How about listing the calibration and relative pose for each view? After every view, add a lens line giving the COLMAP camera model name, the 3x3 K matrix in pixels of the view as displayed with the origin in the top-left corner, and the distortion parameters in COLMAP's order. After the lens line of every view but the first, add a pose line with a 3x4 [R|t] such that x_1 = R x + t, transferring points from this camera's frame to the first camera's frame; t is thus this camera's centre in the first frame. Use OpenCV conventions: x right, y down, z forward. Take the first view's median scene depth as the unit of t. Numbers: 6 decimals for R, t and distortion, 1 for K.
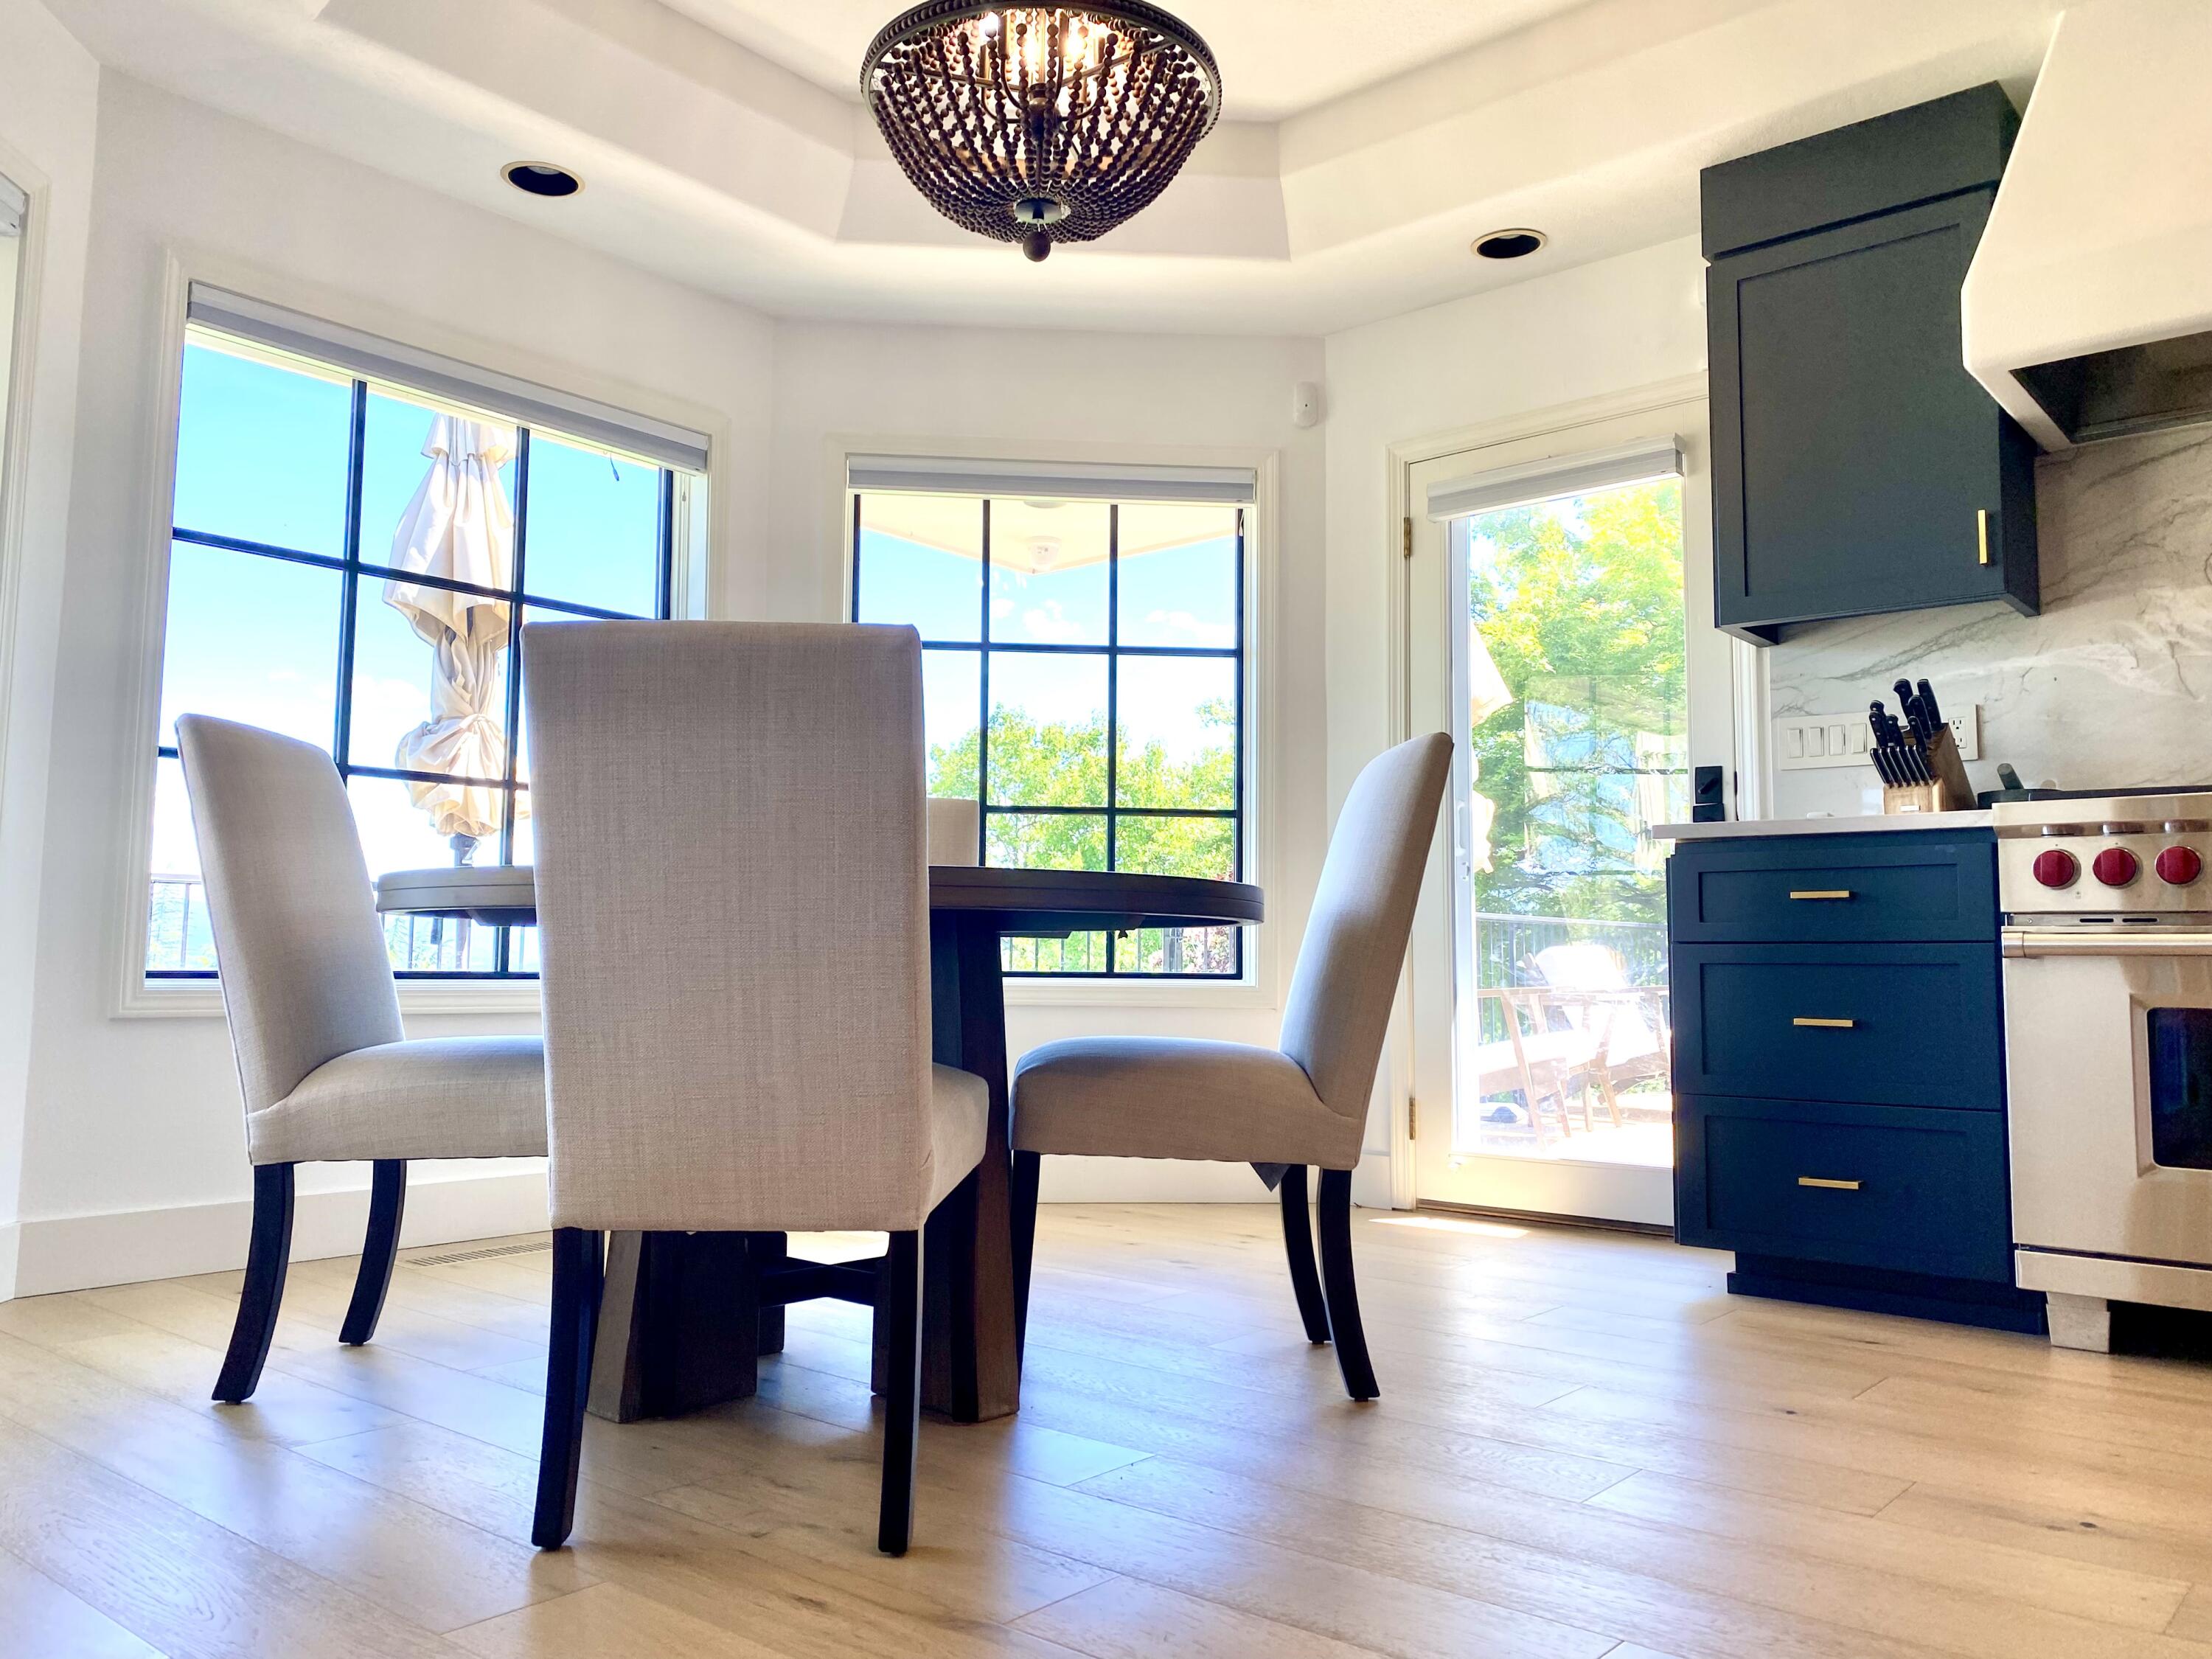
lens RADIAL K [[1698.1, 0, 1106.0], [0, 1698.1, 829.5], [0, 0, 1]] dist [-0.007832, -0.013409]
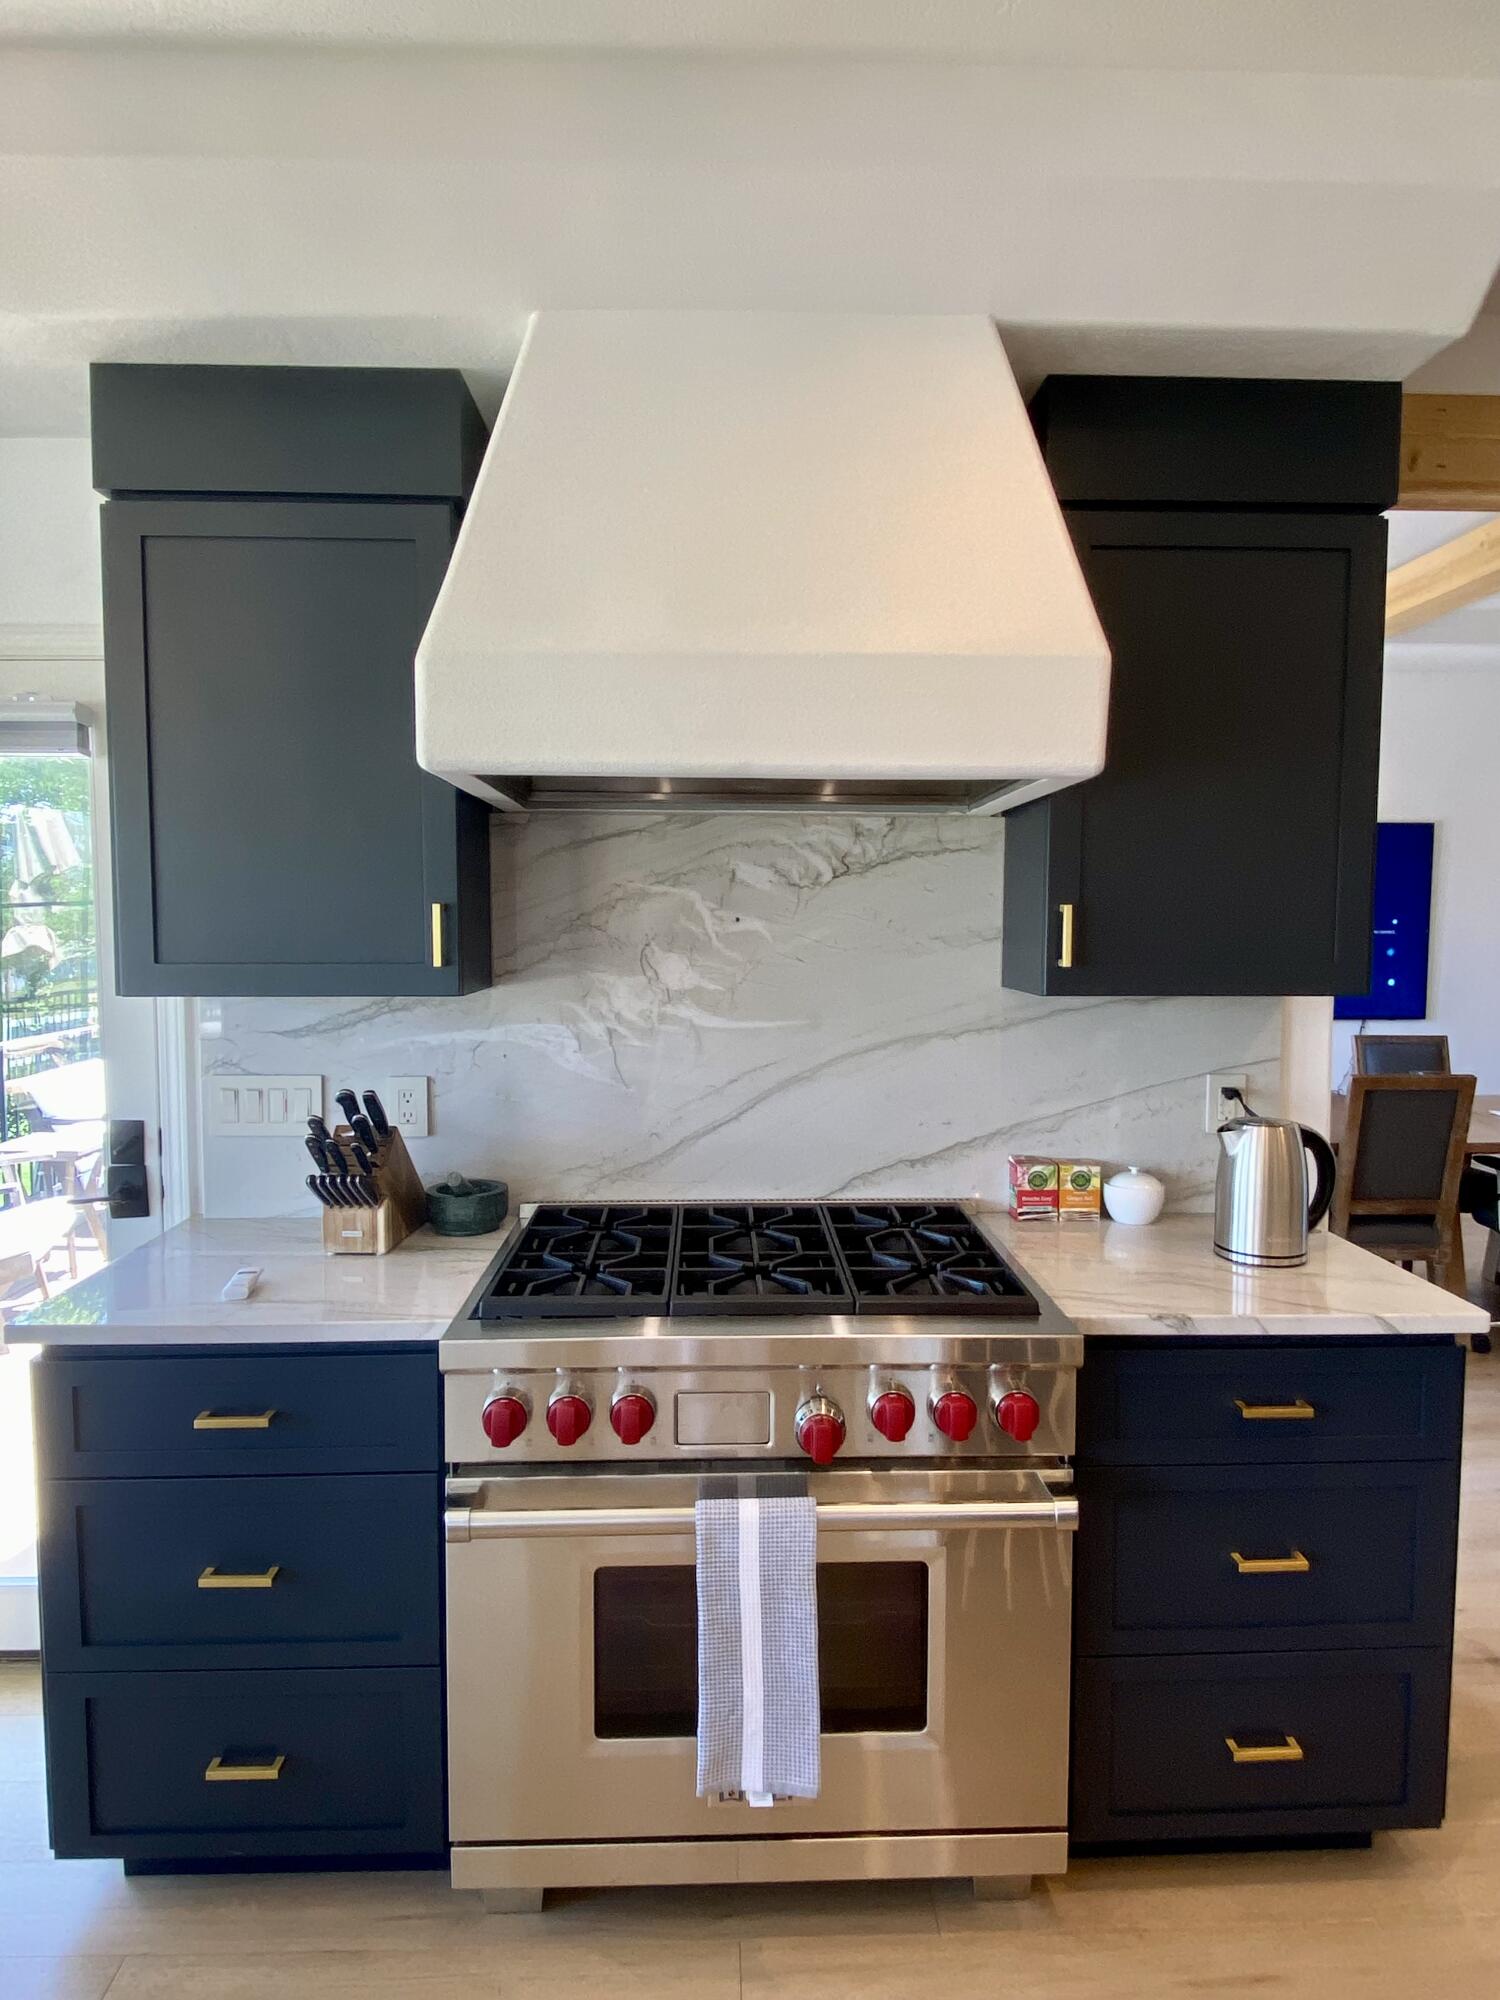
lens RADIAL K [[1180.2, 0, 750.0], [0, 1180.2, 1000.0], [0, 0, 1]] dist [0.103847, -0.107227]
pose [[0.740844, -0.057304, 0.669228, 0.218603], [-0.056994, 0.987398, 0.147640, -0.234971], [-0.669254, -0.147520, 0.728242, 0.427444]]
